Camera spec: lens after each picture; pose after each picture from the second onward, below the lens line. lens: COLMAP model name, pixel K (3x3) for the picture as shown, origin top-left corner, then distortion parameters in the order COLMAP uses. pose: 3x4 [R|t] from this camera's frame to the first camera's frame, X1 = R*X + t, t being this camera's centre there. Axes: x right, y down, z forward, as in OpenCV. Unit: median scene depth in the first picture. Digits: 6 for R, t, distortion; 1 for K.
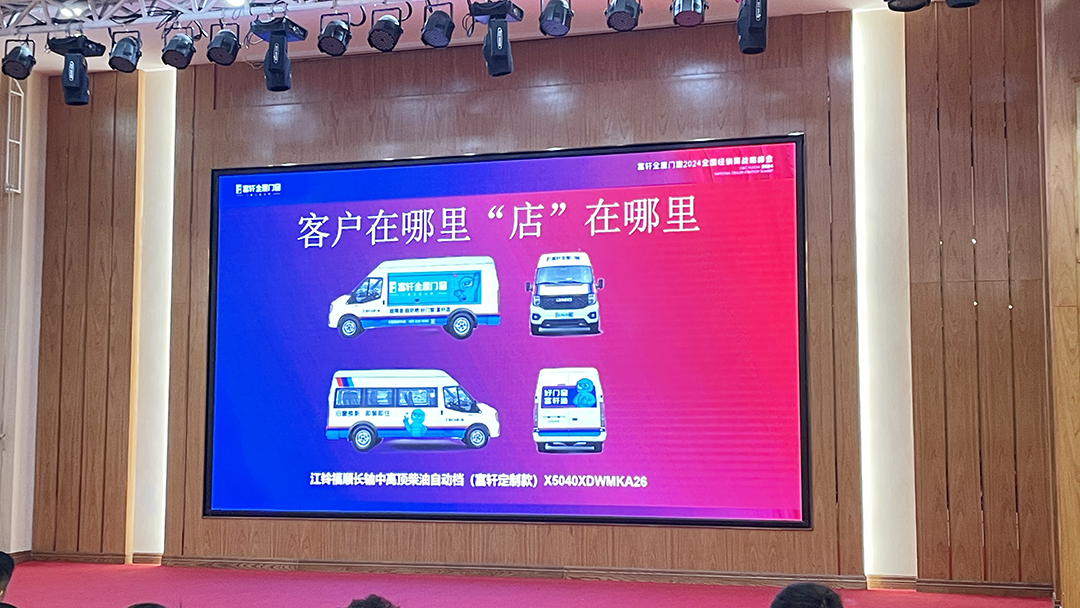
lens RADIAL K [[1464.6, 0, 540.0], [0, 1464.6, 304.0], [0, 0, 1]] dist [0.170217, -0.530307]
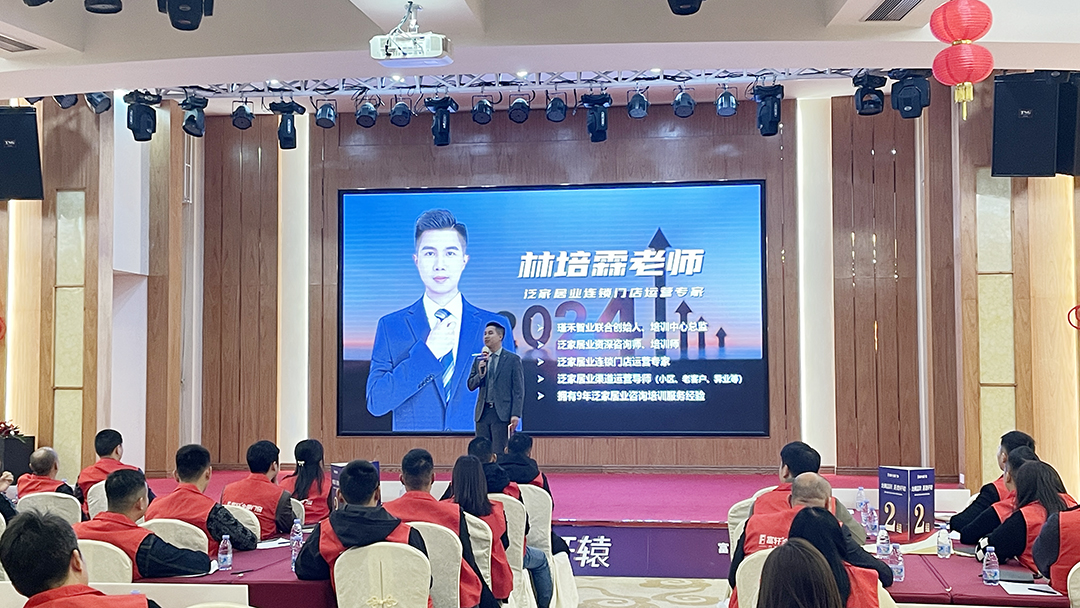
lens RADIAL K [[1278.5, 0, 547.4], [0, 1278.5, 324.2], [0, 0, 1]] dist [0.130051, -0.293407]
pose [[0.983717, 0.002696, 0.179706, -0.276562], [-0.010212, 0.999111, 0.040912, -0.017740], [-0.179436, -0.042081, 0.982869, -0.266616]]
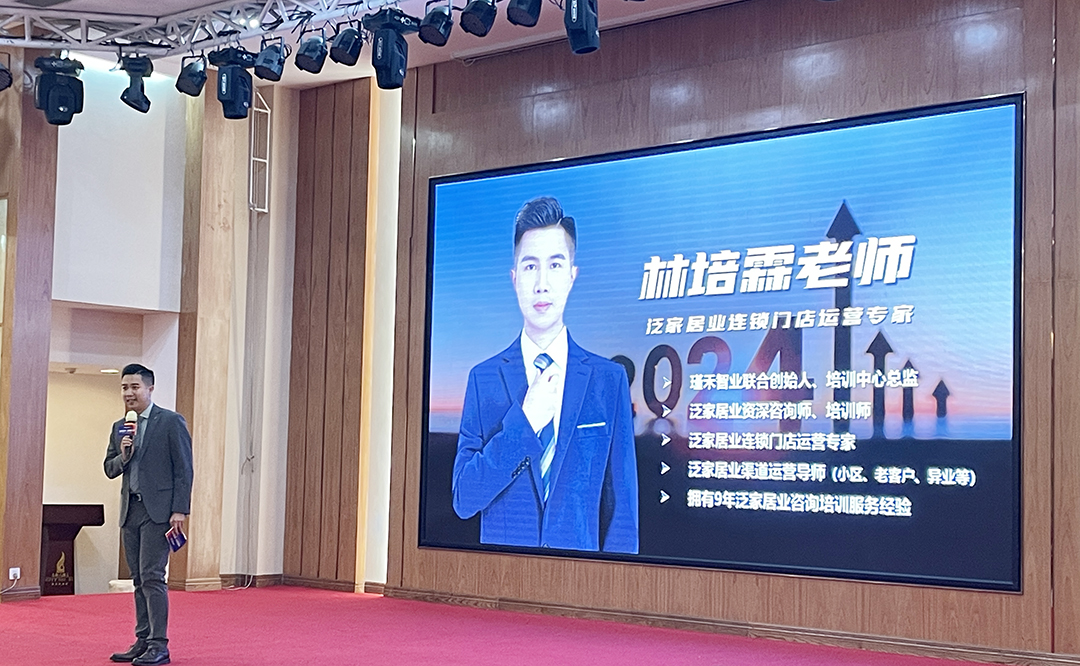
lens RADIAL K [[1675.4, 0, 519.1], [0, 1675.4, 365.8], [0, 0, 1]] dist [0.137554, -0.073899]
pose [[0.907386, -0.002478, -0.420291, 0.311264], [0.009627, 0.999843, 0.014890, 0.014052], [0.420188, -0.017557, 0.907267, 0.060986]]
